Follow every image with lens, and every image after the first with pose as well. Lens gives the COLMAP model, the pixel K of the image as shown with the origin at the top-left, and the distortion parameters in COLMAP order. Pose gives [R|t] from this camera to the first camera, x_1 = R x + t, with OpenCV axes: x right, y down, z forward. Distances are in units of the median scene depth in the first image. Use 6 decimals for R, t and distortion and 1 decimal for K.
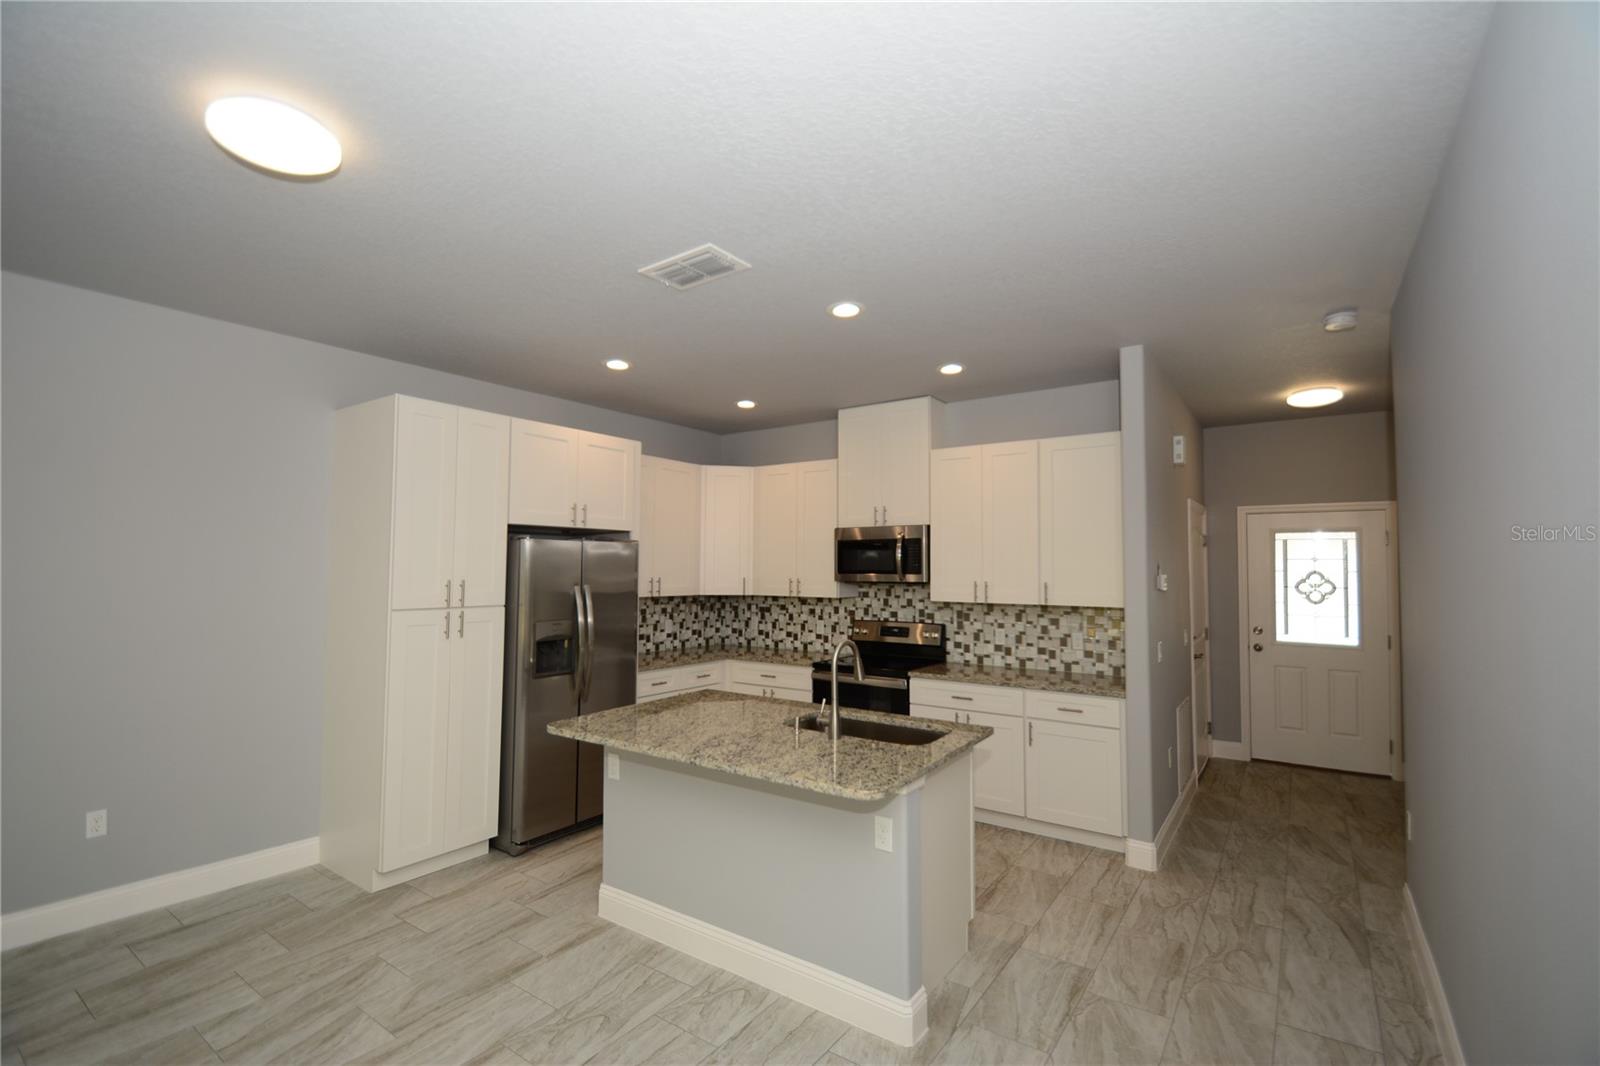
lens RADIAL K [[714.7, 0, 802.9], [0, 714.7, 537.2], [0, 0, 1]] dist [0.013323, -0.016546]
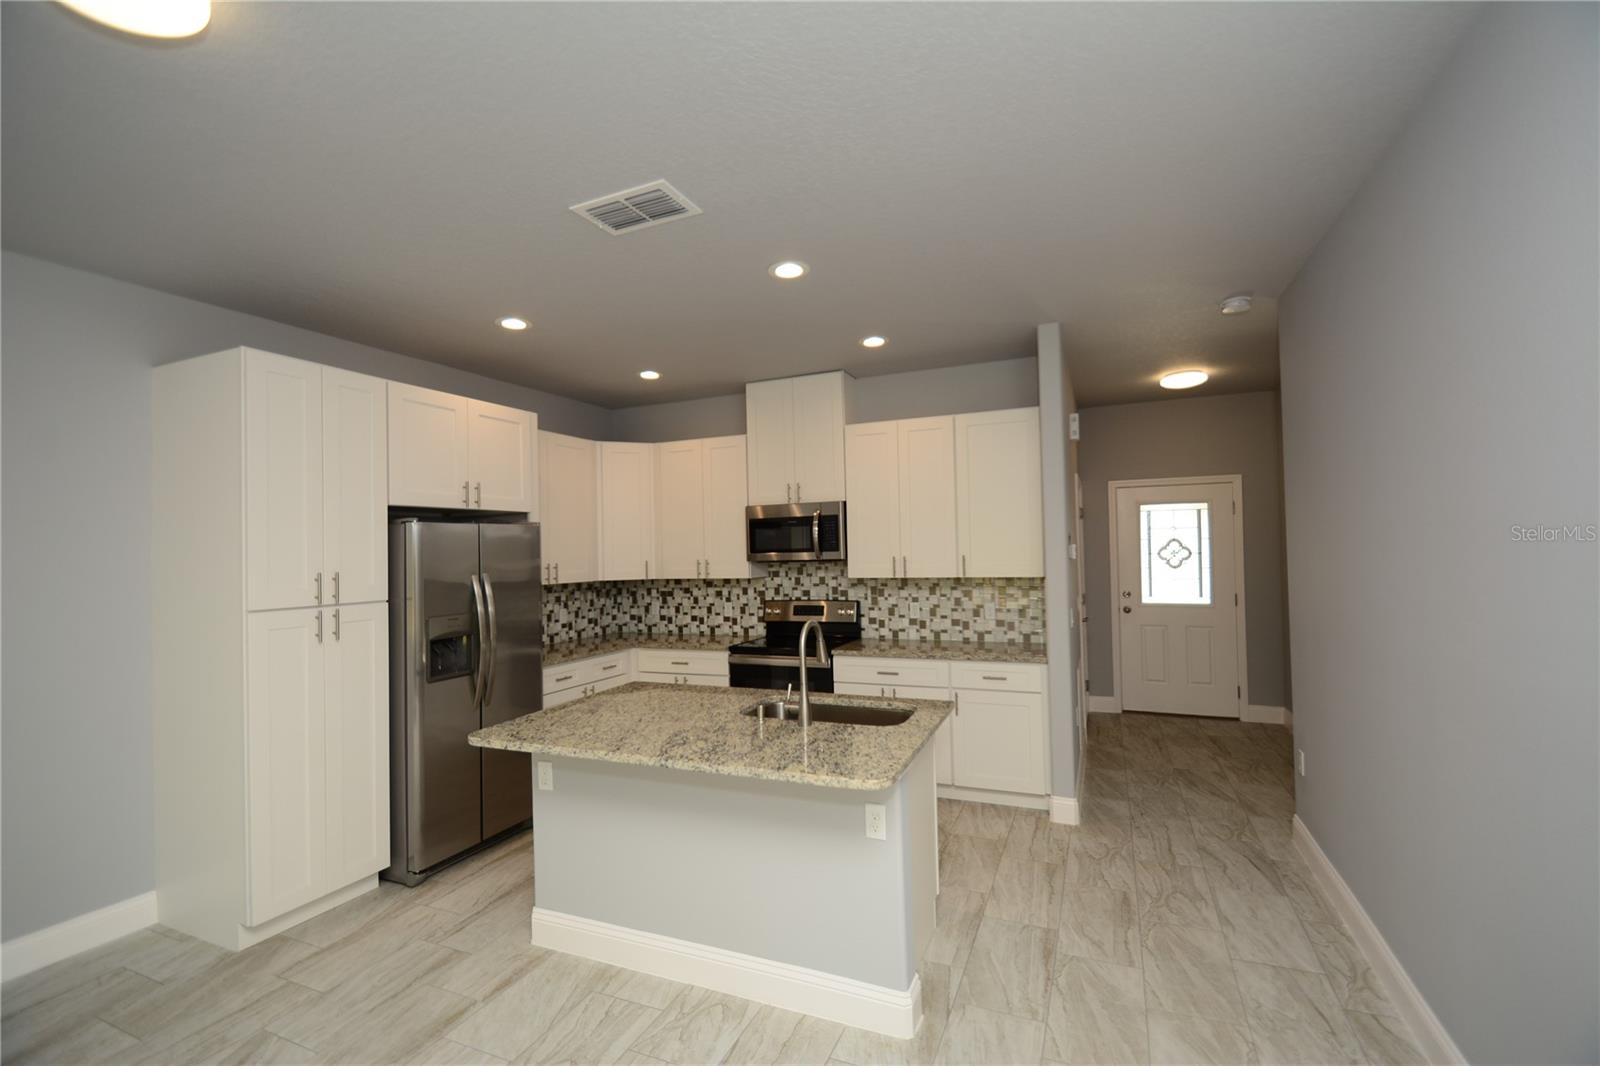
lens RADIAL K [[704.3, 0, 804.3], [0, 704.3, 538.2], [0, 0, 1]] dist [0.015299, -0.016717]
pose [[0.978453, -0.024611, 0.204999, -0.077603], [0.019179, 0.999411, 0.028446, 0.004793], [-0.205578, -0.023901, 0.978349, 0.054254]]
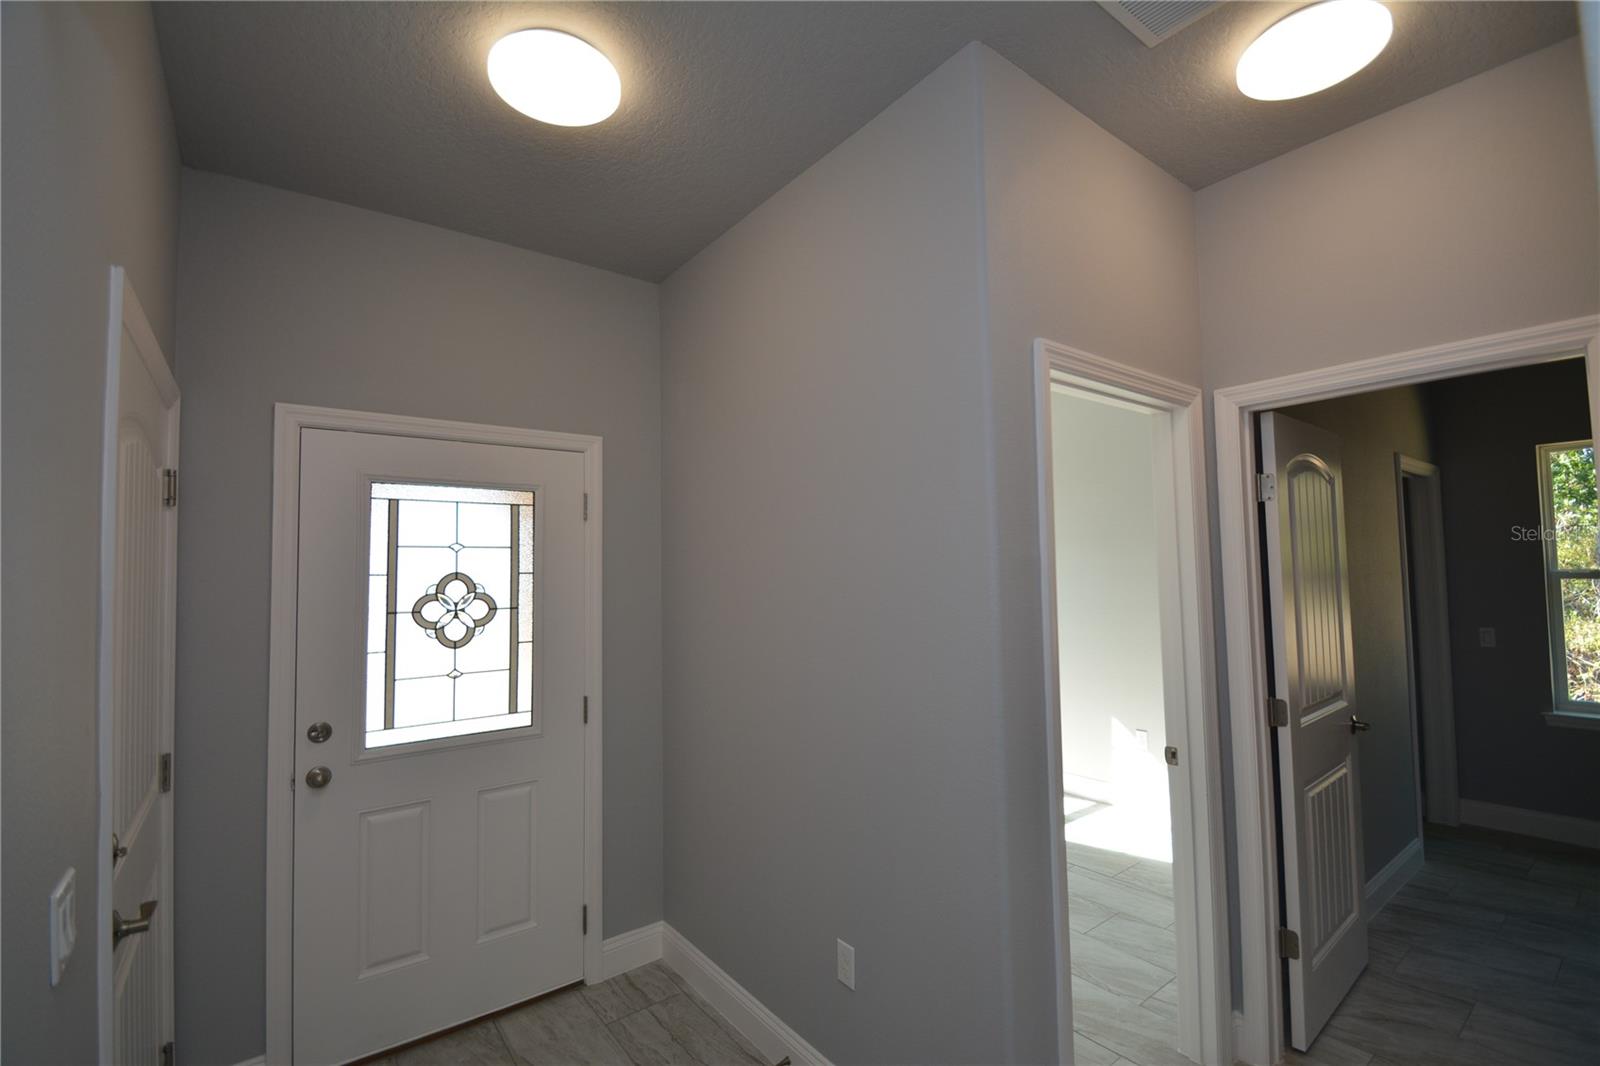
lens RADIAL K [[711.3, 0, 804.7], [0, 711.3, 538.3], [0, 0, 1]] dist [0.029201, -0.029541]
pose [[0.313879, 0.035681, 0.948792, 0.408884], [-0.019204, 0.999328, -0.031229, 0.039569], [-0.949269, -0.008418, 0.314353, 0.740036]]
